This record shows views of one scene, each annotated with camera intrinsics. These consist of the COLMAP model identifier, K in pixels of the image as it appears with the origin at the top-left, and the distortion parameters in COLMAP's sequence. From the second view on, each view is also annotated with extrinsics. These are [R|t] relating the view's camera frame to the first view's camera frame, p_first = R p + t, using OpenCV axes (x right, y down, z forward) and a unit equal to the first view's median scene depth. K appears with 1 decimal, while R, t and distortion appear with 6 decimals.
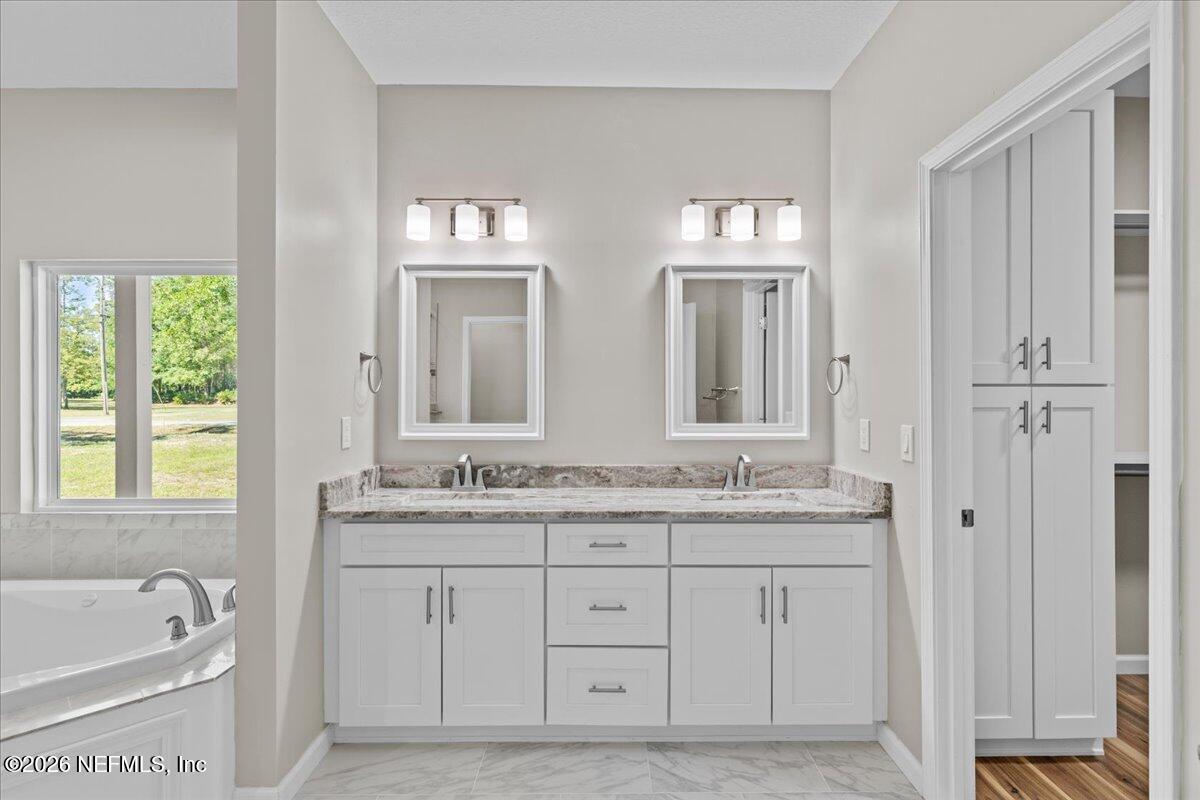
lens RADIAL K [[577.2, 0, 594.1], [0, 577.2, 394.1], [0, 0, 1]] dist [-0.000623, -0.000353]
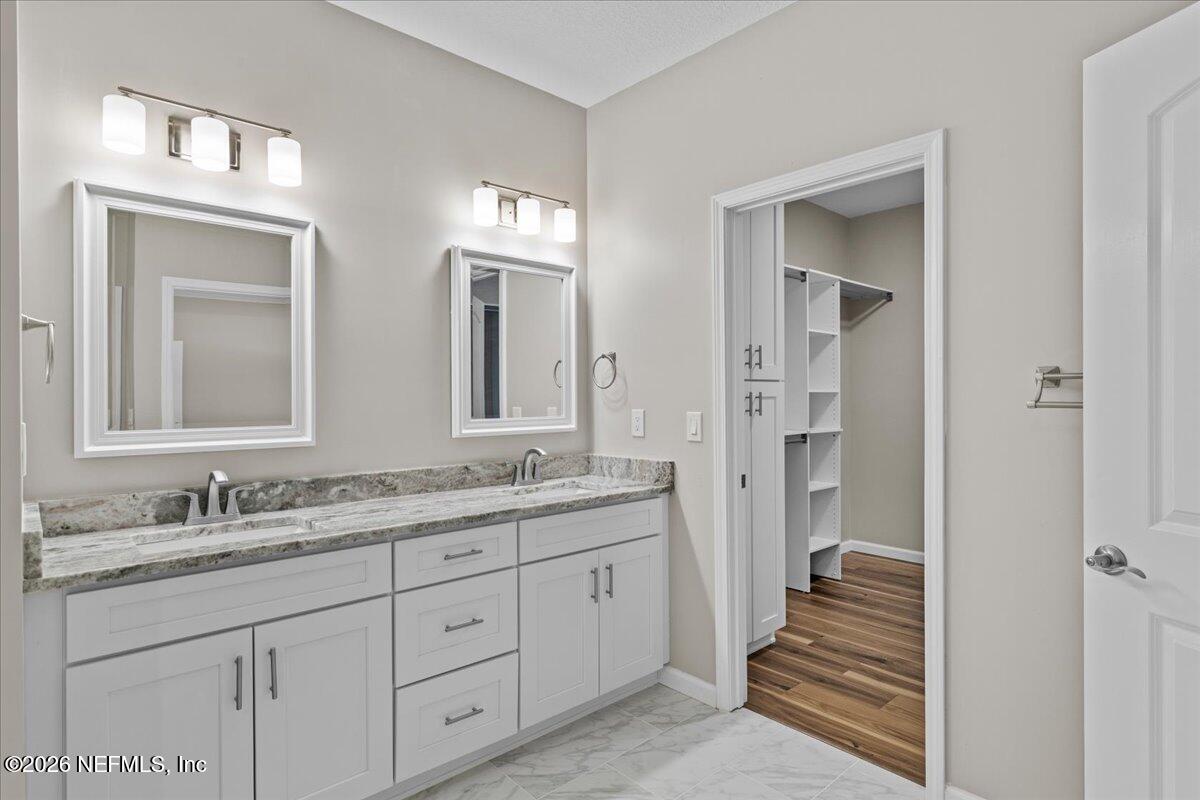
lens RADIAL K [[618.9, 0, 594.8], [0, 618.9, 397.3], [0, 0, 1]] dist [-0.000886, 0.000477]
pose [[0.754088, -0.006767, 0.656739, -0.444894], [0.005174, 0.999977, 0.004363, 0.015054], [-0.656753, 0.000108, 0.754106, 0.141753]]
